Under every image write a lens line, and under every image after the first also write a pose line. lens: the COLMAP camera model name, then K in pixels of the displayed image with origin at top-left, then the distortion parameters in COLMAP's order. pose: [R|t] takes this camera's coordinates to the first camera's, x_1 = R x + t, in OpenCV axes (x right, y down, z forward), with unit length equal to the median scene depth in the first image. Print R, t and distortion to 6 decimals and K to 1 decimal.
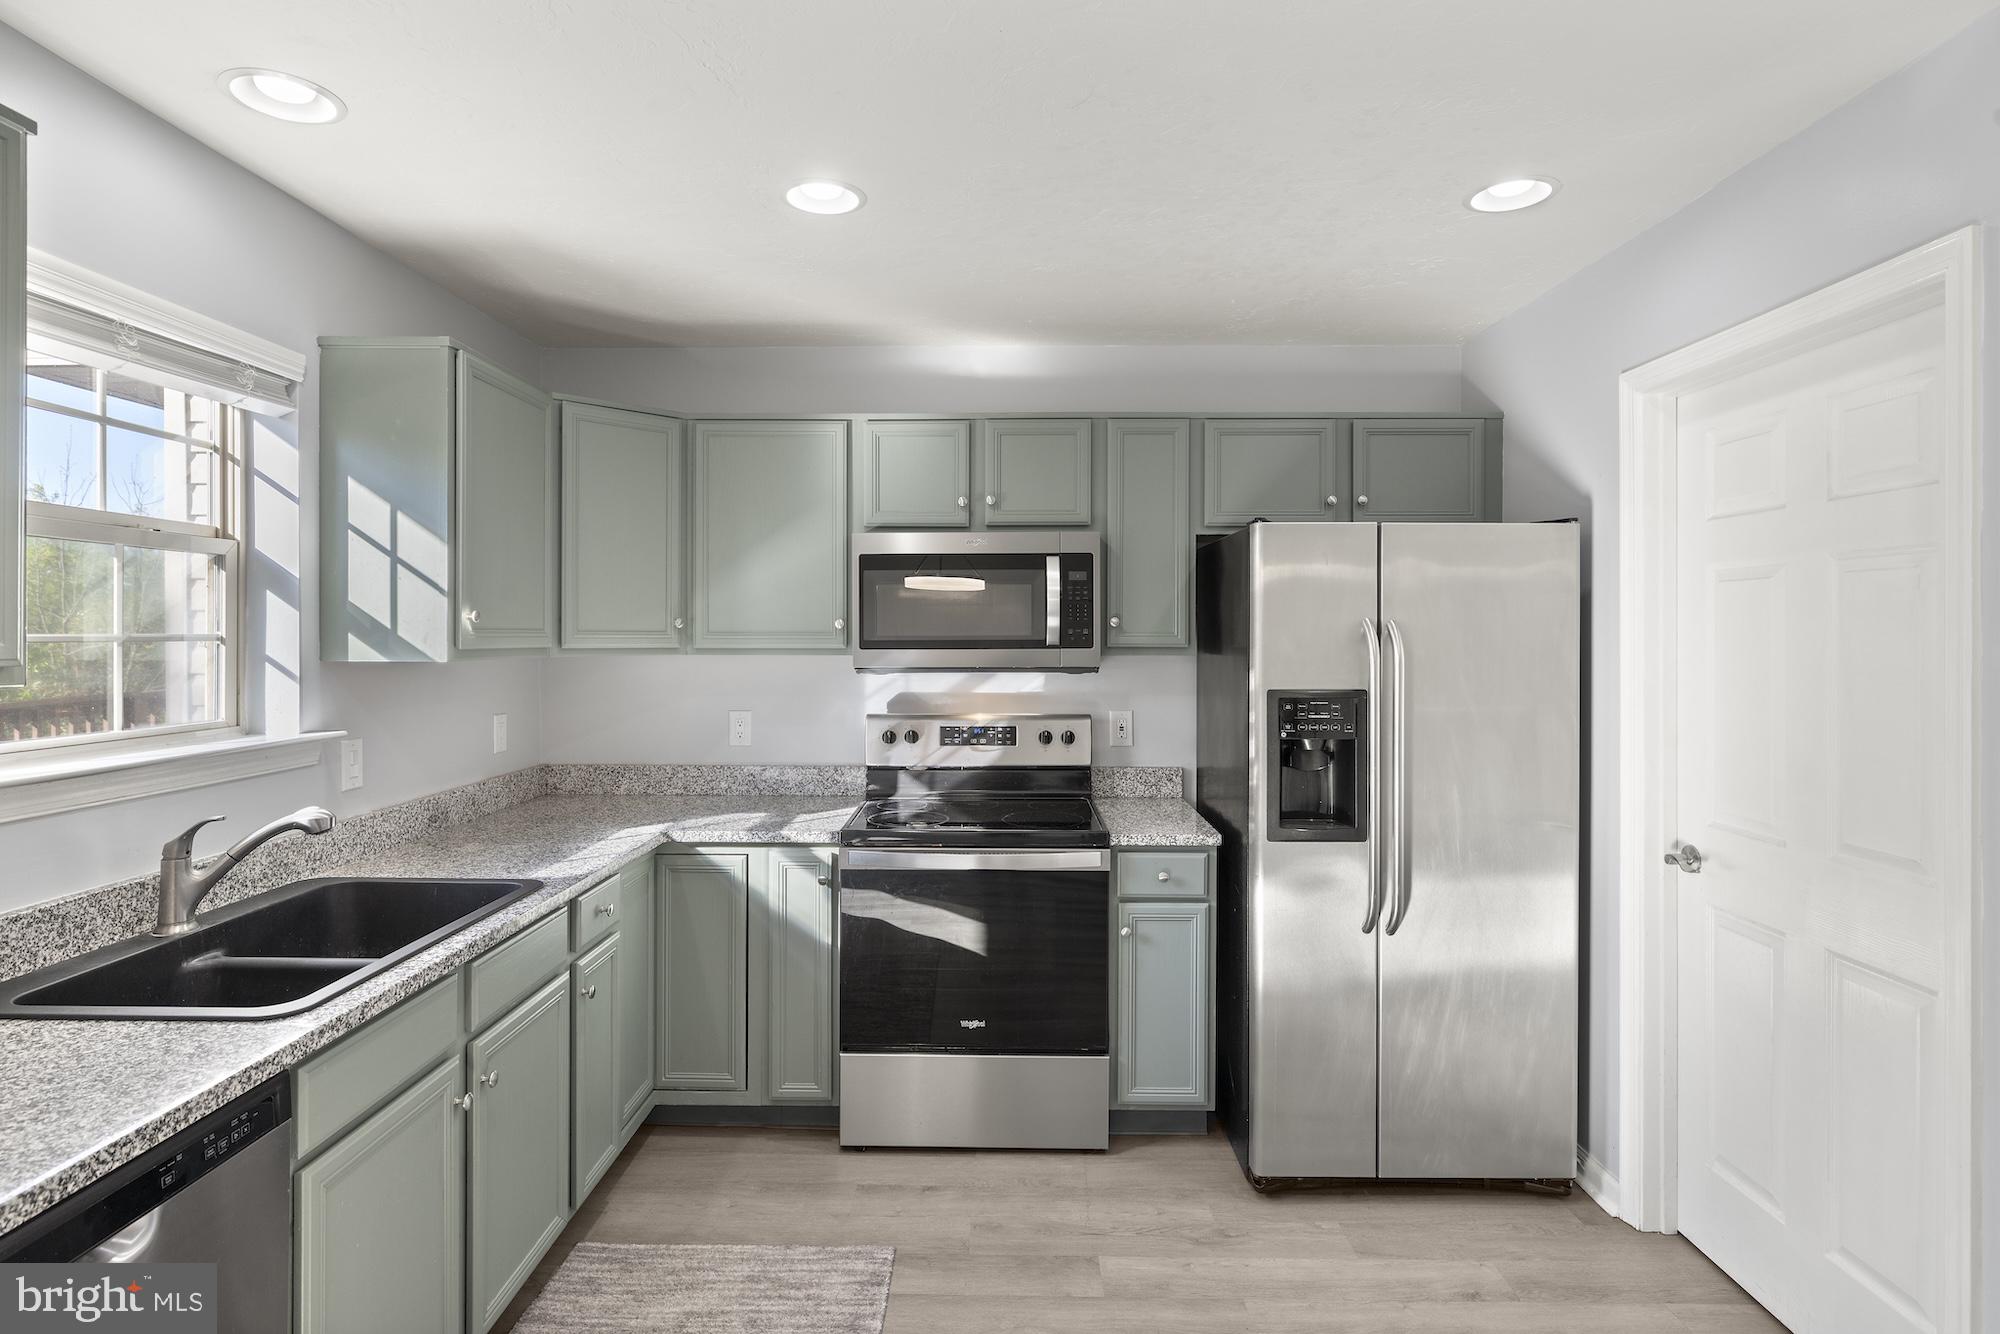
lens RADIAL K [[1024.3, 0, 993.1], [0, 1024.3, 639.3], [0, 0, 1]] dist [-0.004158, 0.002254]
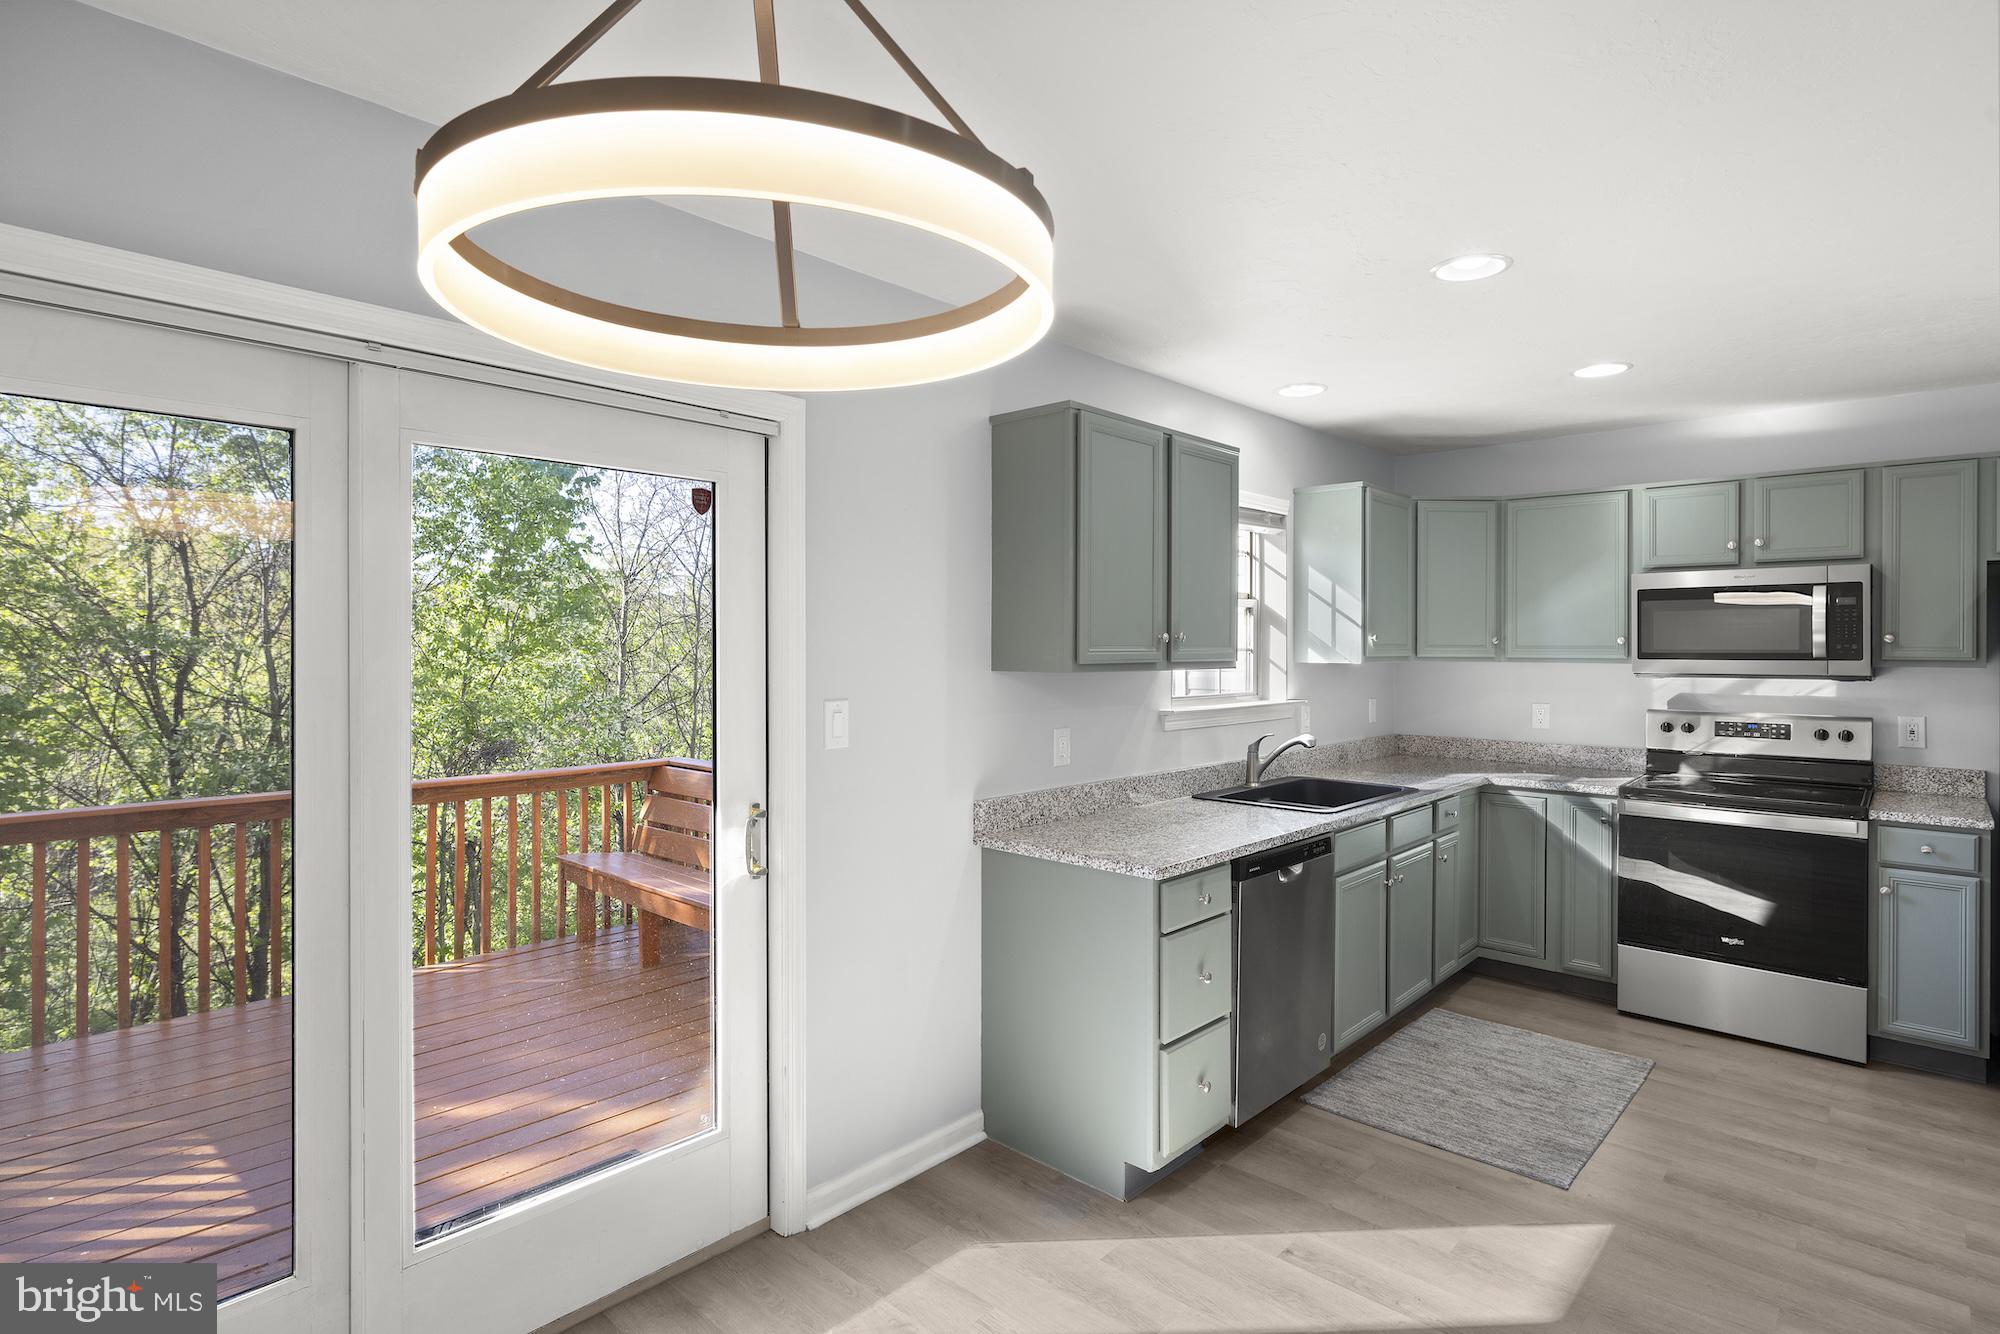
lens RADIAL K [[1024.3, 0, 991.1], [0, 1024.3, 646.5], [0, 0, 1]] dist [-0.004158, 0.002254]
pose [[0.743814, 0.001155, -0.668386, 0.164141], [-0.003819, 0.999990, -0.002521, -0.000705], [0.668376, 0.004428, 0.743810, -0.689875]]
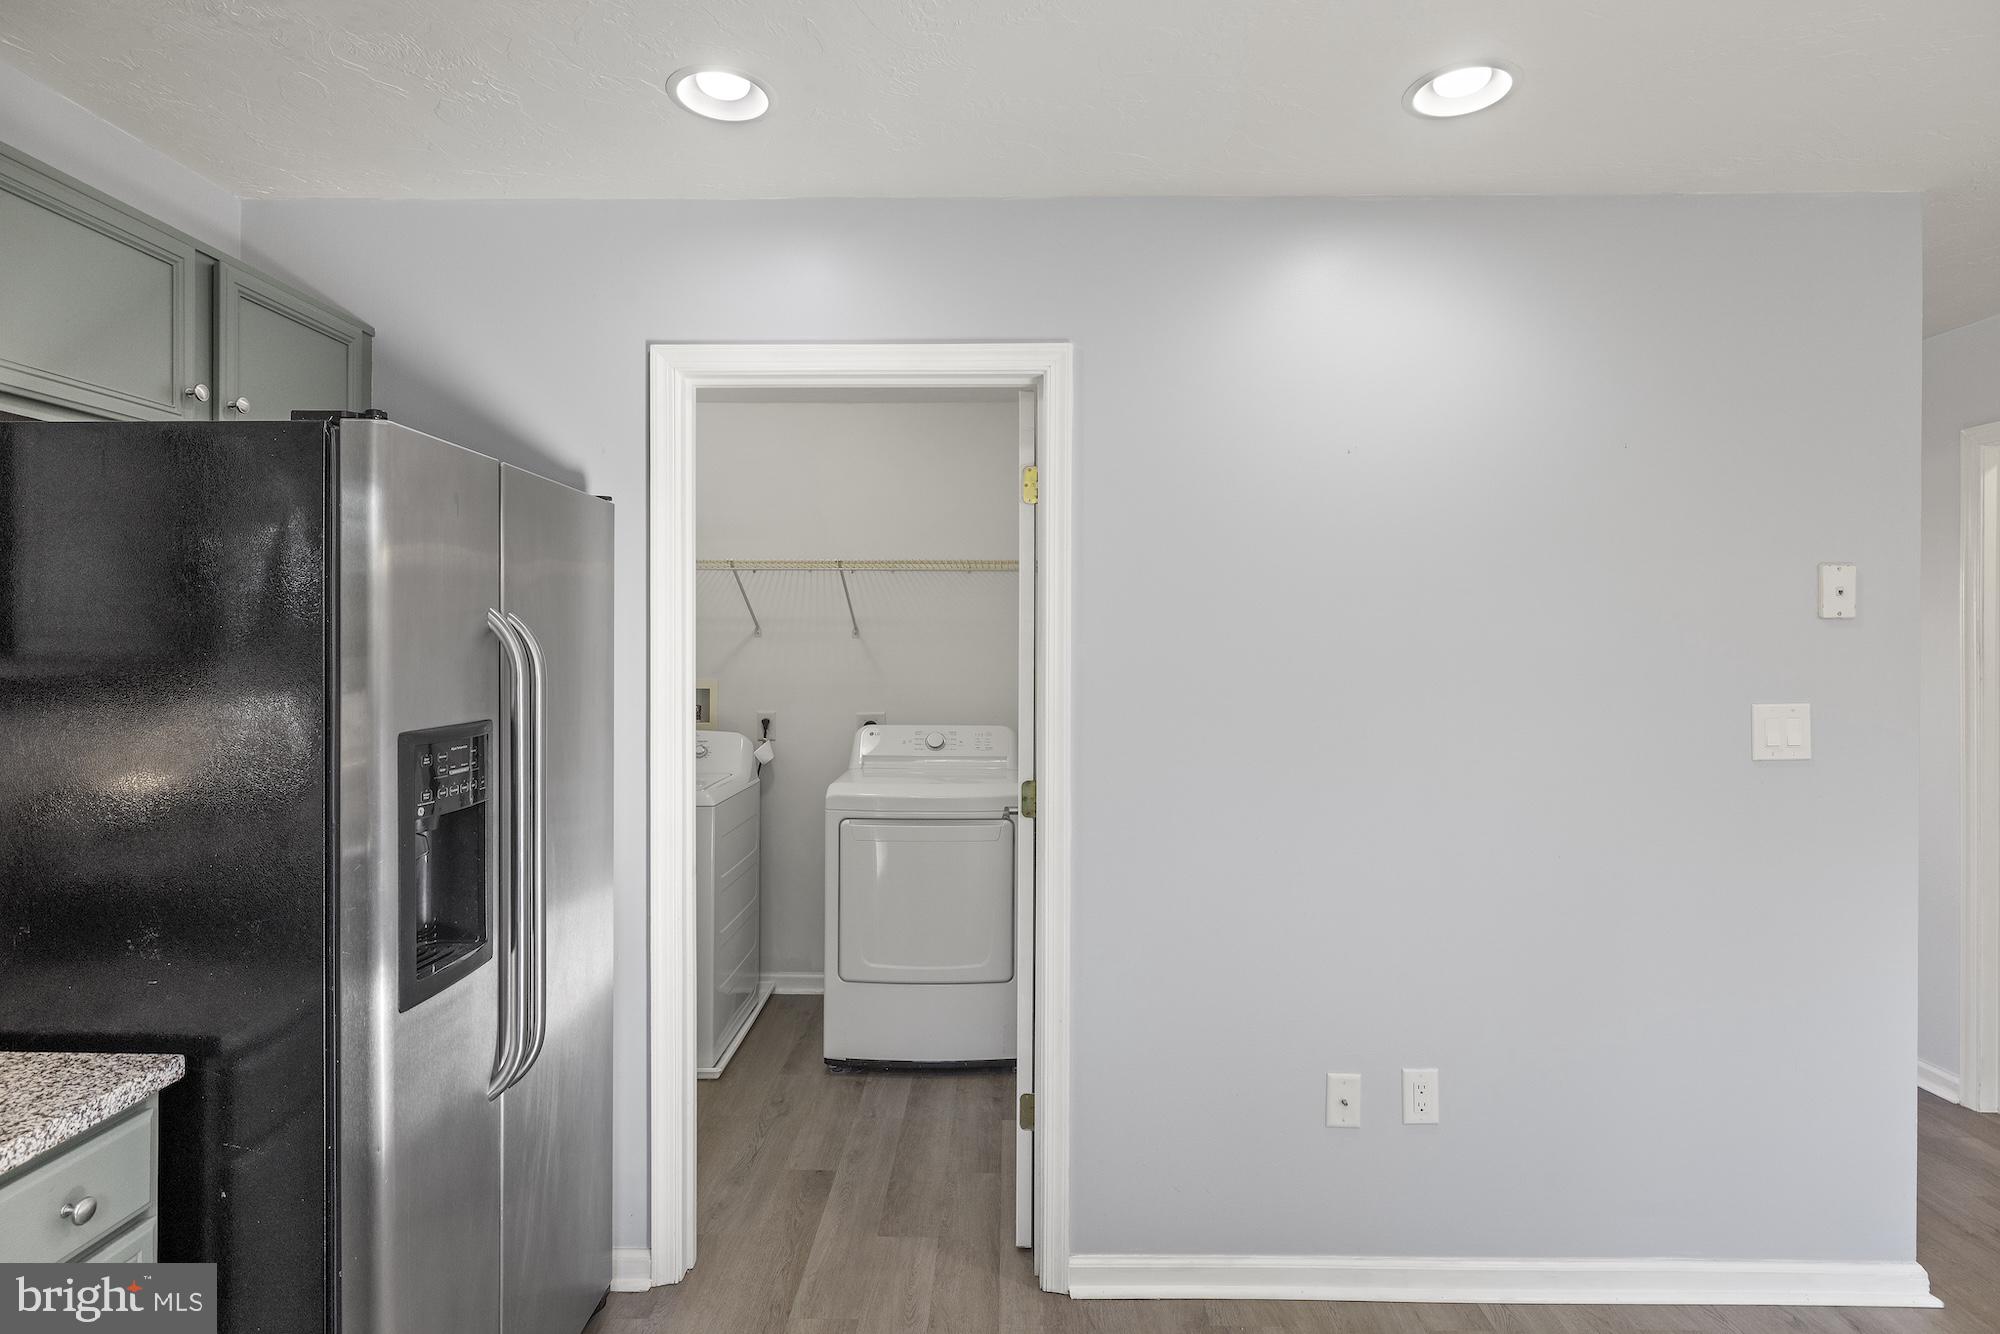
lens RADIAL K [[1024.3, 0, 1006.5], [0, 1024.3, 644.0], [0, 0, 1]] dist [-0.004158, 0.002254]
pose [[-0.002103, -0.008476, 0.999962, -0.271691], [0.001963, 0.999962, 0.008480, -0.003828], [-0.999996, 0.001981, -0.002086, 0.678613]]
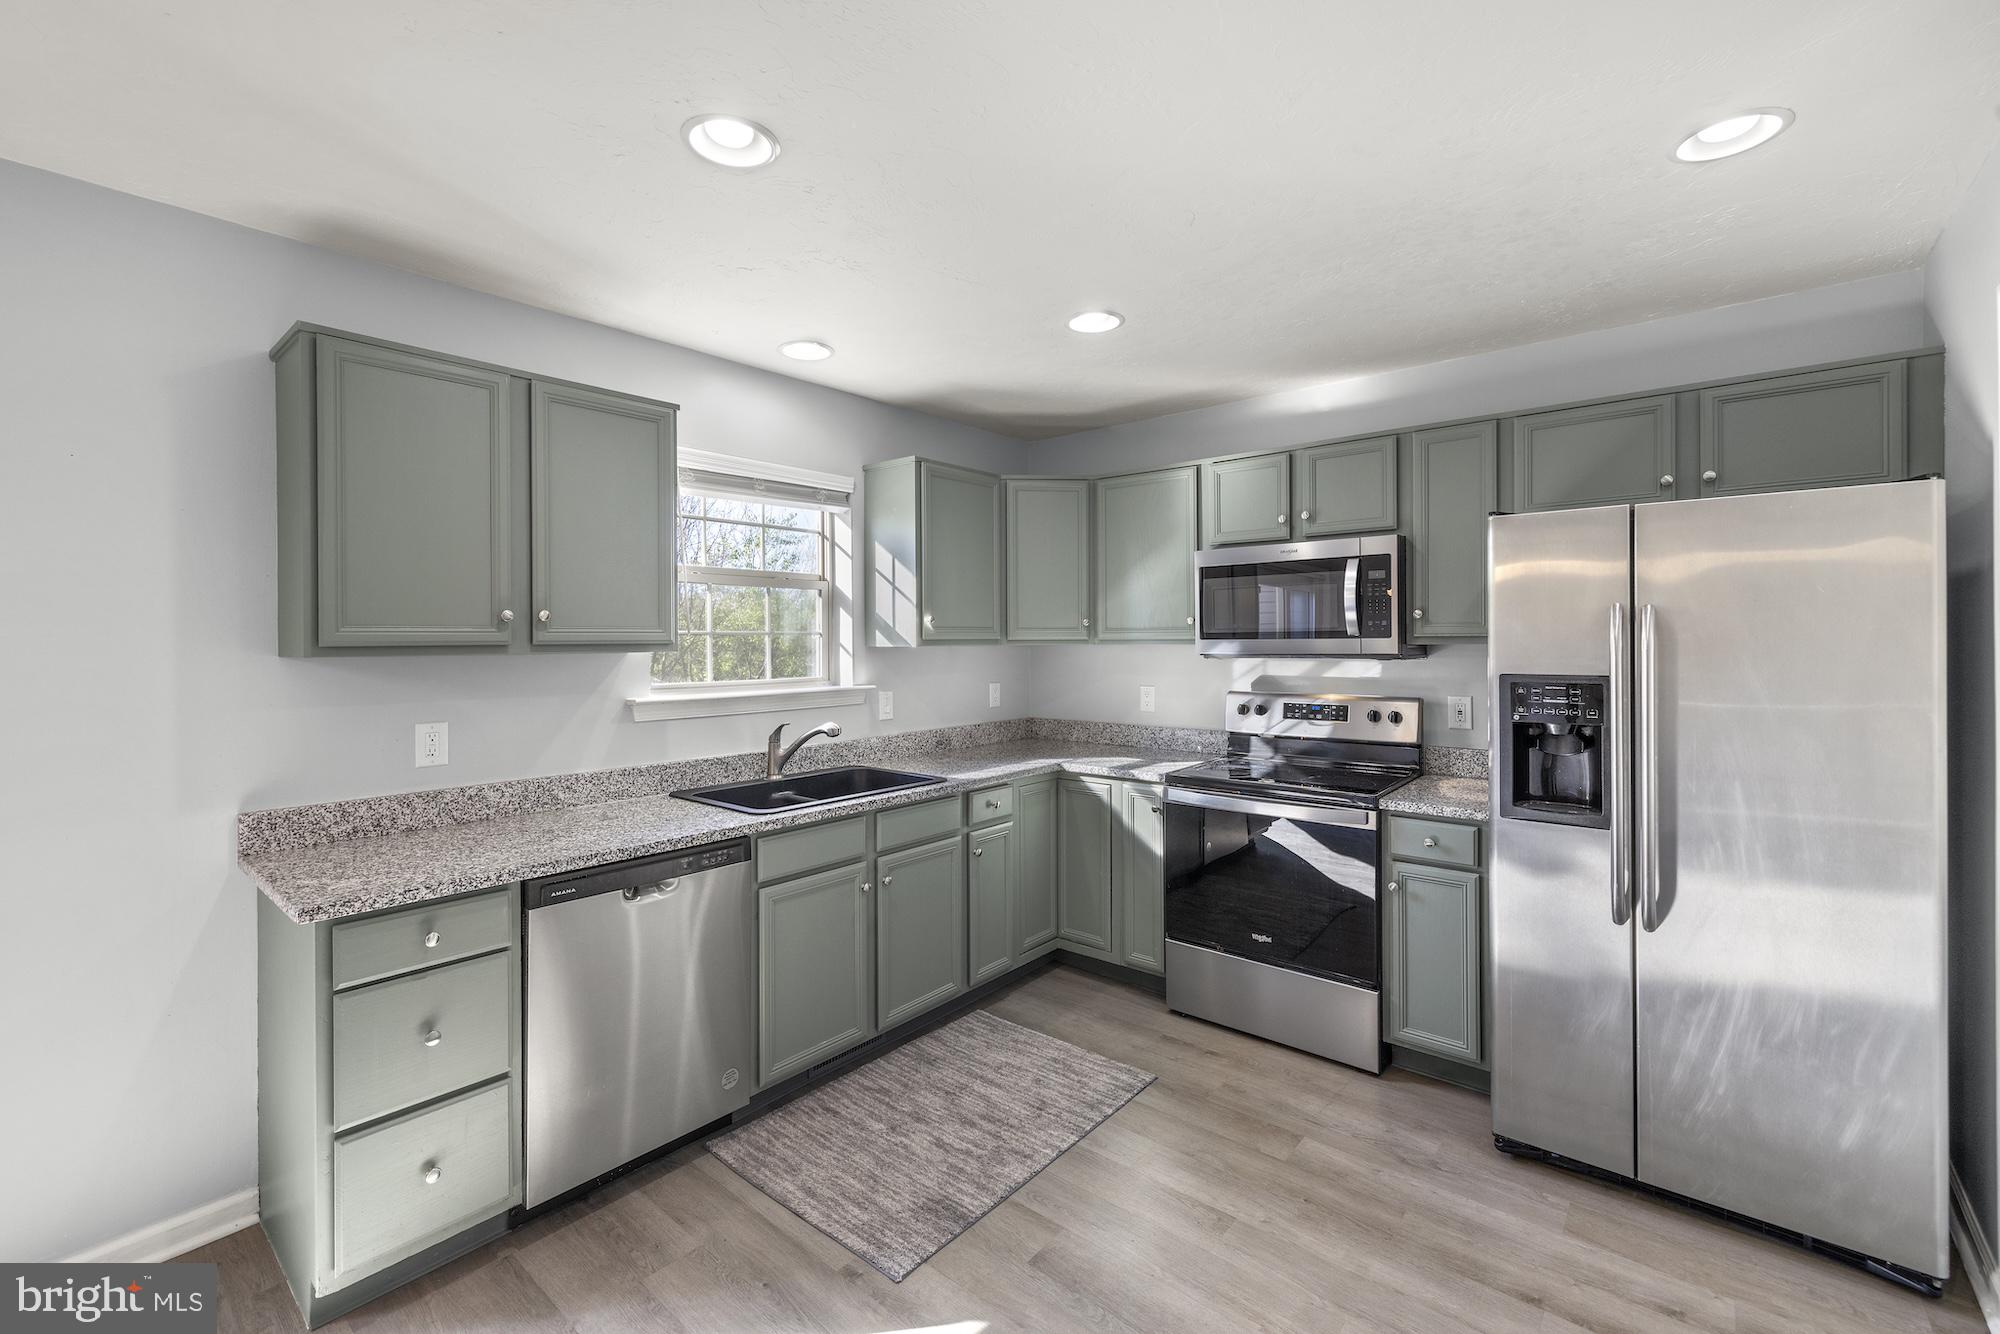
lens RADIAL K [[853.7, 0, 989.2], [0, 853.7, 641.2], [0, 0, 1]] dist [0.002482, 0.000298]
pose [[0.770655, -0.003837, -0.637240, 0.422136], [0.004690, 0.999989, -0.000349, 0.013015], [0.637235, -0.002720, 0.770665, -0.015713]]
